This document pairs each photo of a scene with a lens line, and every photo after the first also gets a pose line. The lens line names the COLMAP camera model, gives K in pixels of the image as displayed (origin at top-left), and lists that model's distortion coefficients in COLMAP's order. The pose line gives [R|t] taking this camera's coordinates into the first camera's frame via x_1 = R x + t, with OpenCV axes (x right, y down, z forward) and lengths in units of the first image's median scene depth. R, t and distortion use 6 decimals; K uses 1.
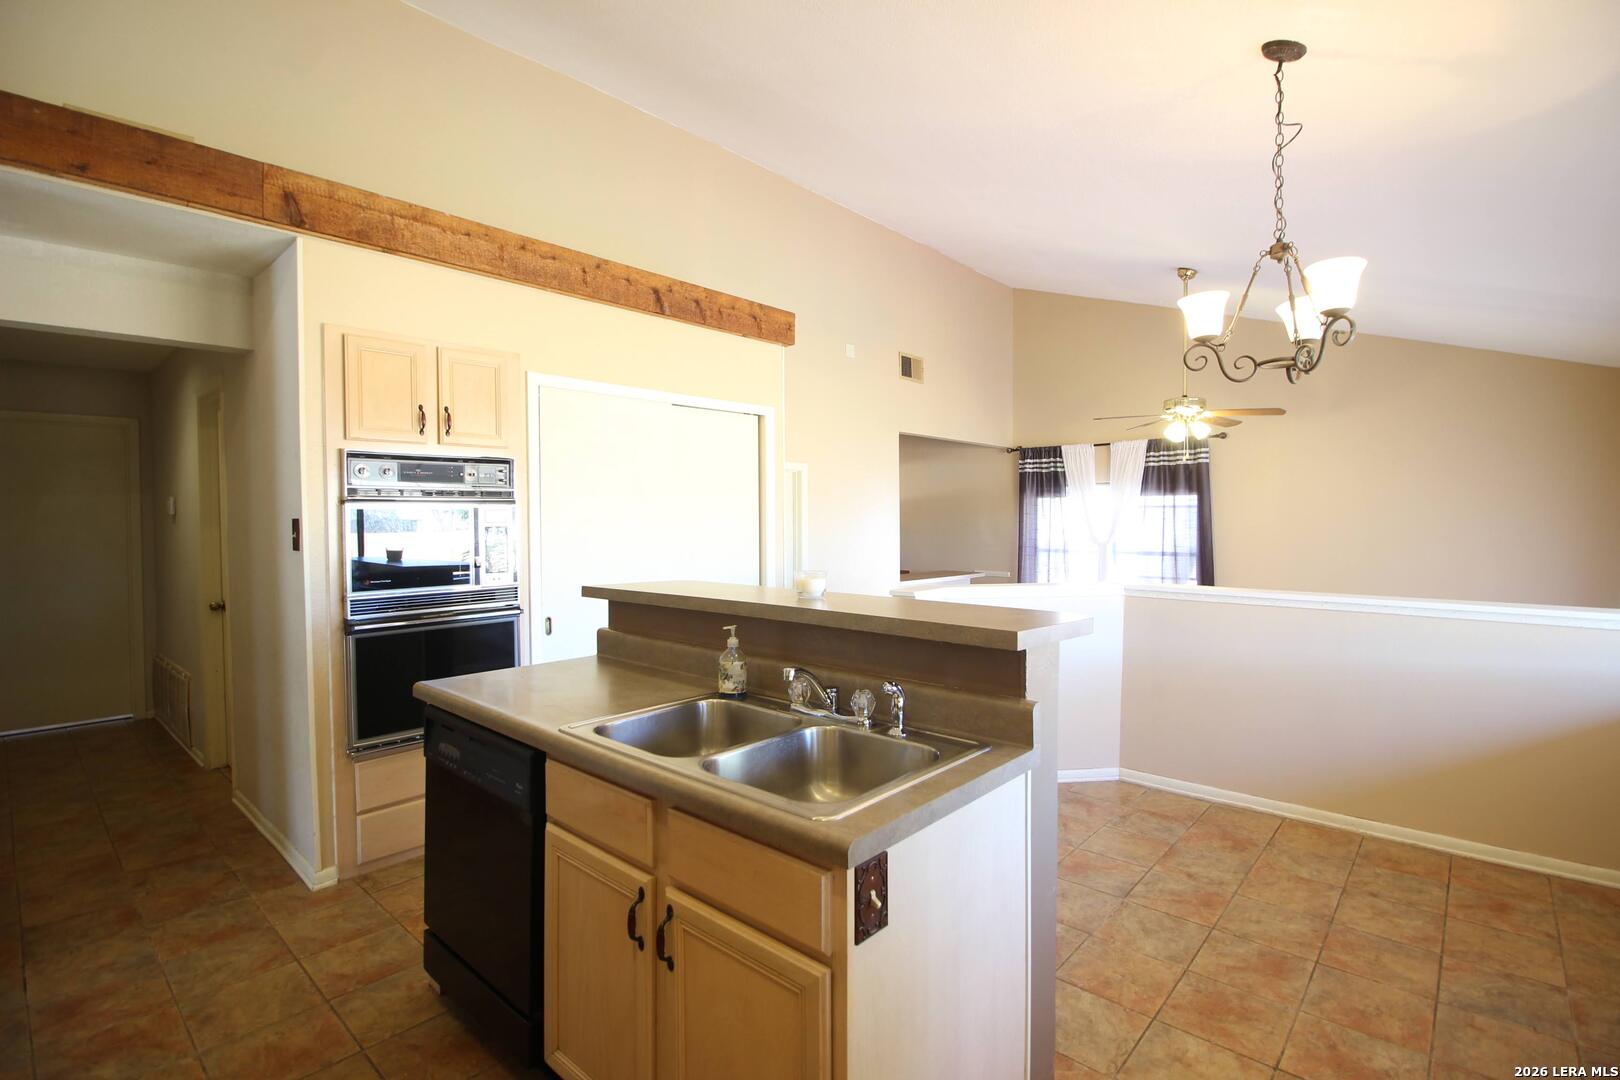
lens RADIAL K [[749.2, 0, 821.8], [0, 749.2, 528.6], [0, 0, 1]] dist [-0.002071, -0.011533]
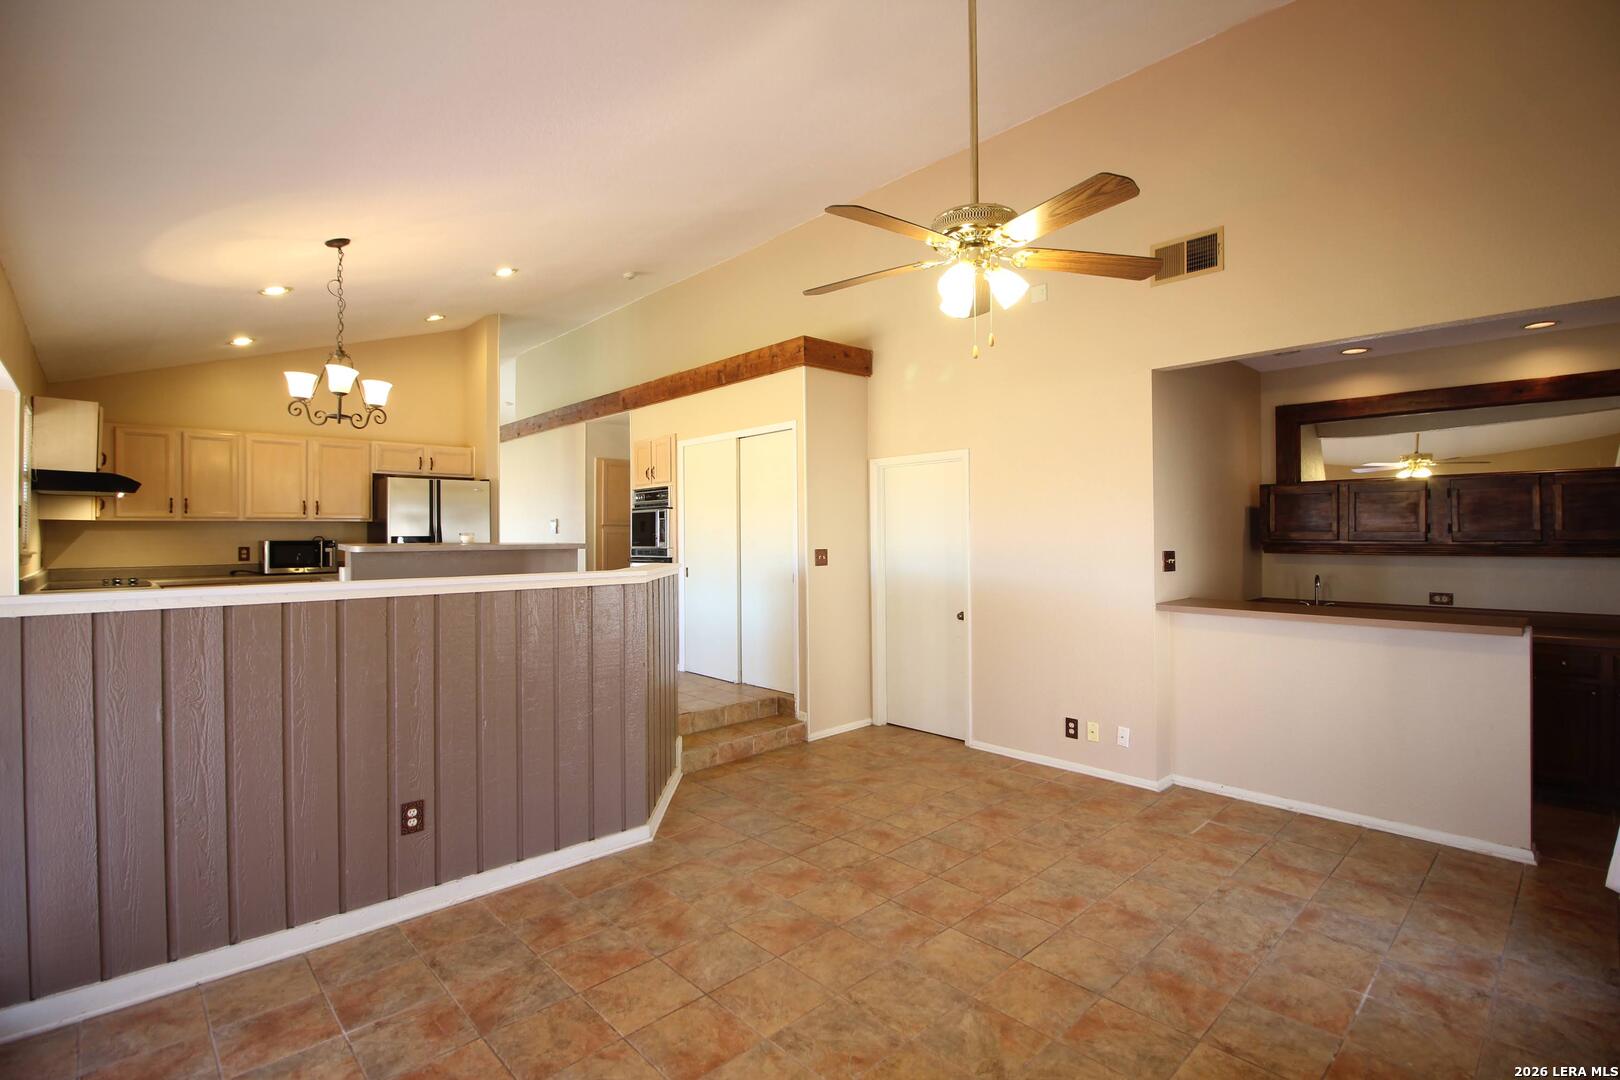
lens RADIAL K [[749.2, 0, 822.4], [0, 749.2, 531.6], [0, 0, 1]] dist [-0.002071, -0.011533]
pose [[-0.088944, -0.002792, -0.996033, 0.799813], [-0.012188, 0.999924, -0.001715, 0.014091], [0.995962, 0.011987, -0.088971, 0.809416]]
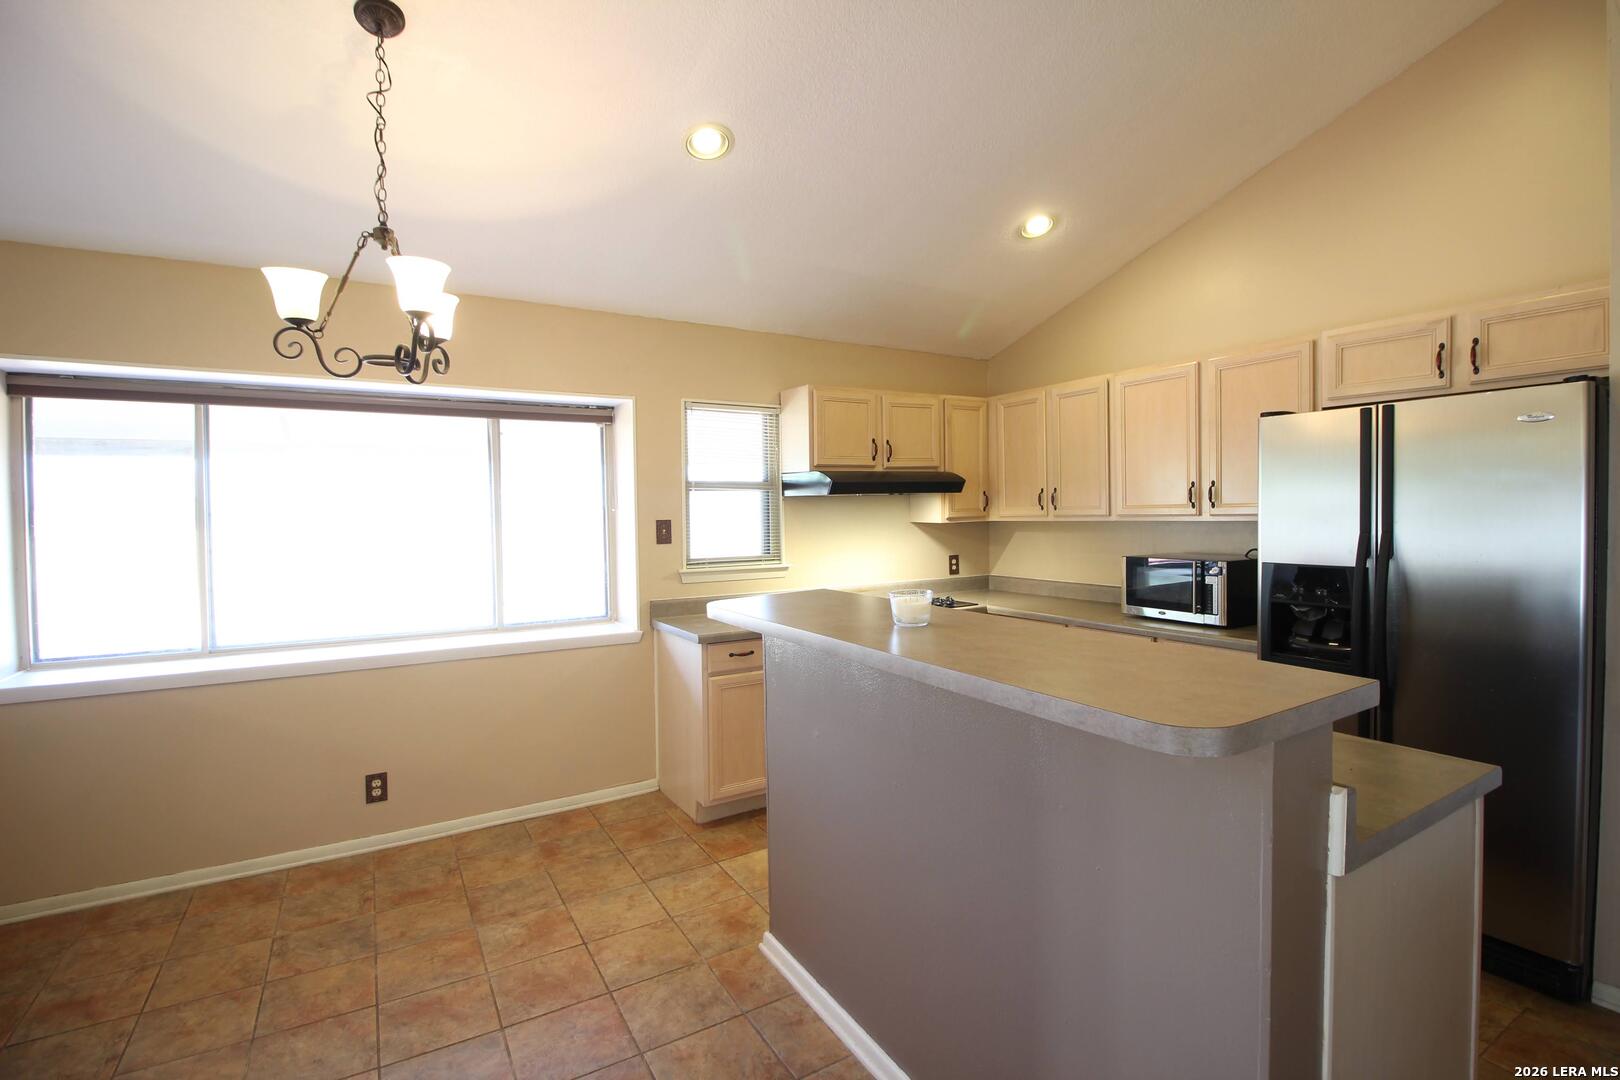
lens RADIAL K [[749.2, 0, 819.3], [0, 749.2, 530.0], [0, 0, 1]] dist [-0.002071, -0.011533]
pose [[-0.953022, 0.009214, 0.302762, -0.055756], [0.023067, 0.998842, 0.042212, -0.015196], [-0.302023, 0.047213, -0.952131, 0.603070]]
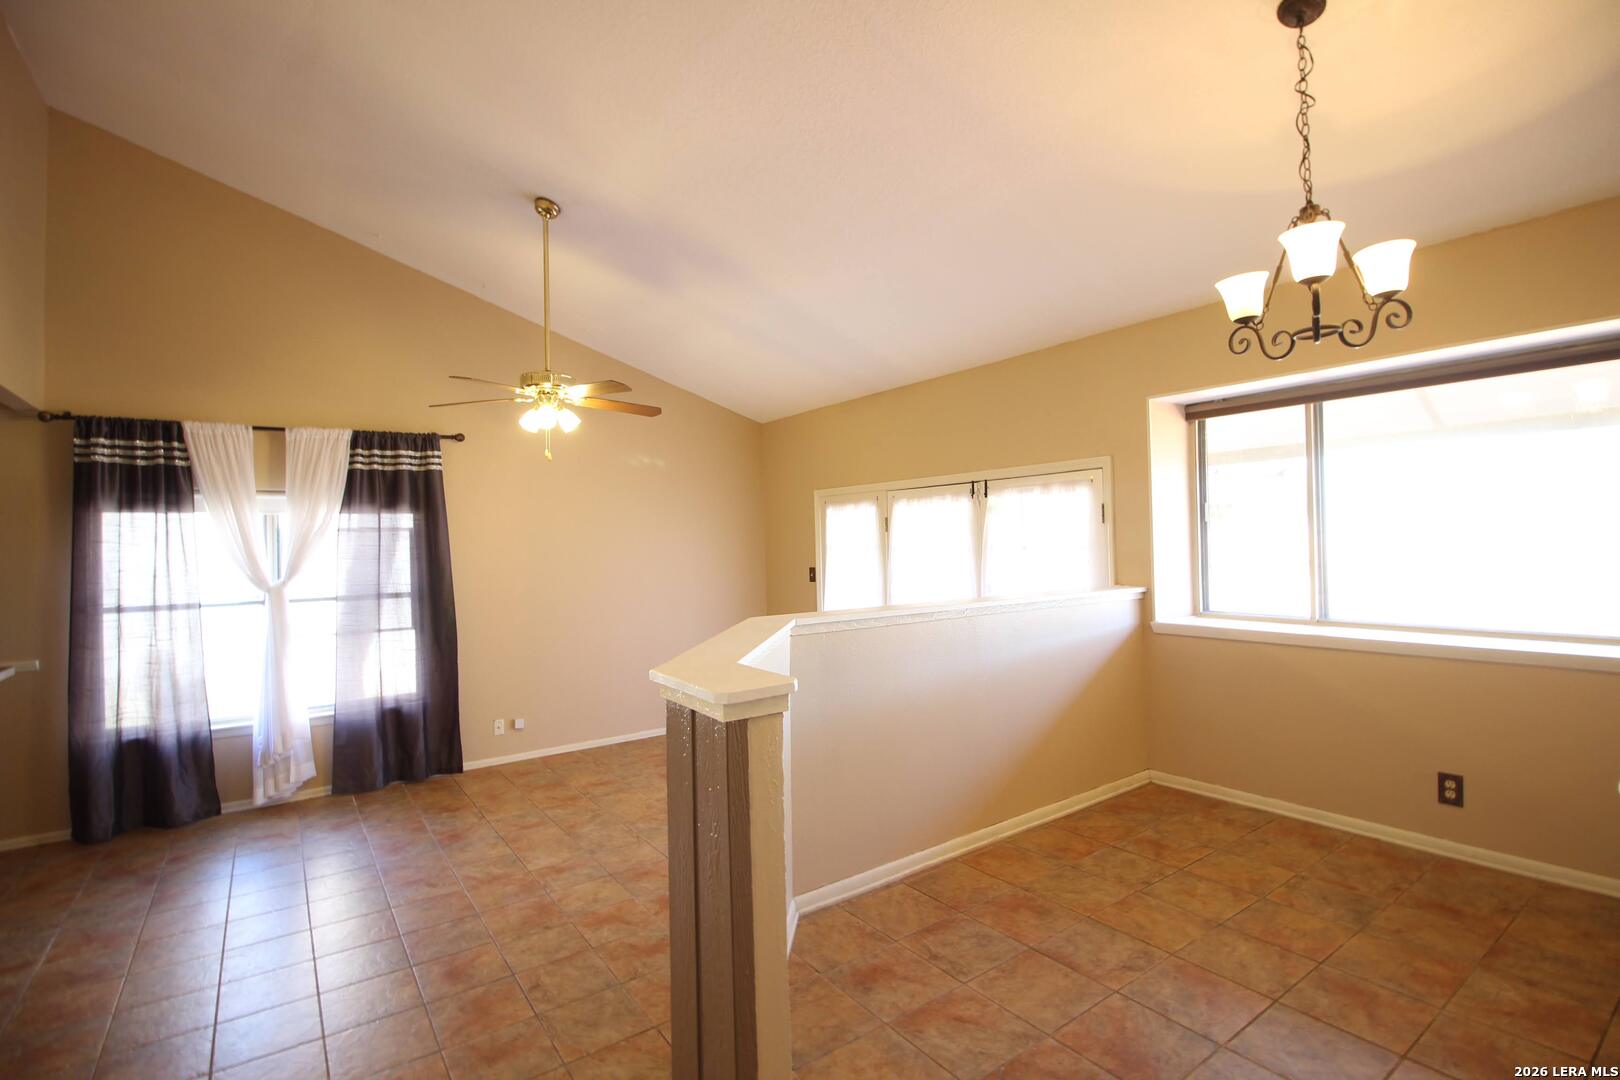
lens RADIAL K [[749.2, 0, 825.5], [0, 749.2, 531.1], [0, 0, 1]] dist [-0.002071, -0.011533]
pose [[0.216476, 0.014456, 0.976181, -0.148738], [0.041729, 0.998840, -0.024045, 0.007805], [-0.975396, 0.045940, 0.215621, 0.494499]]
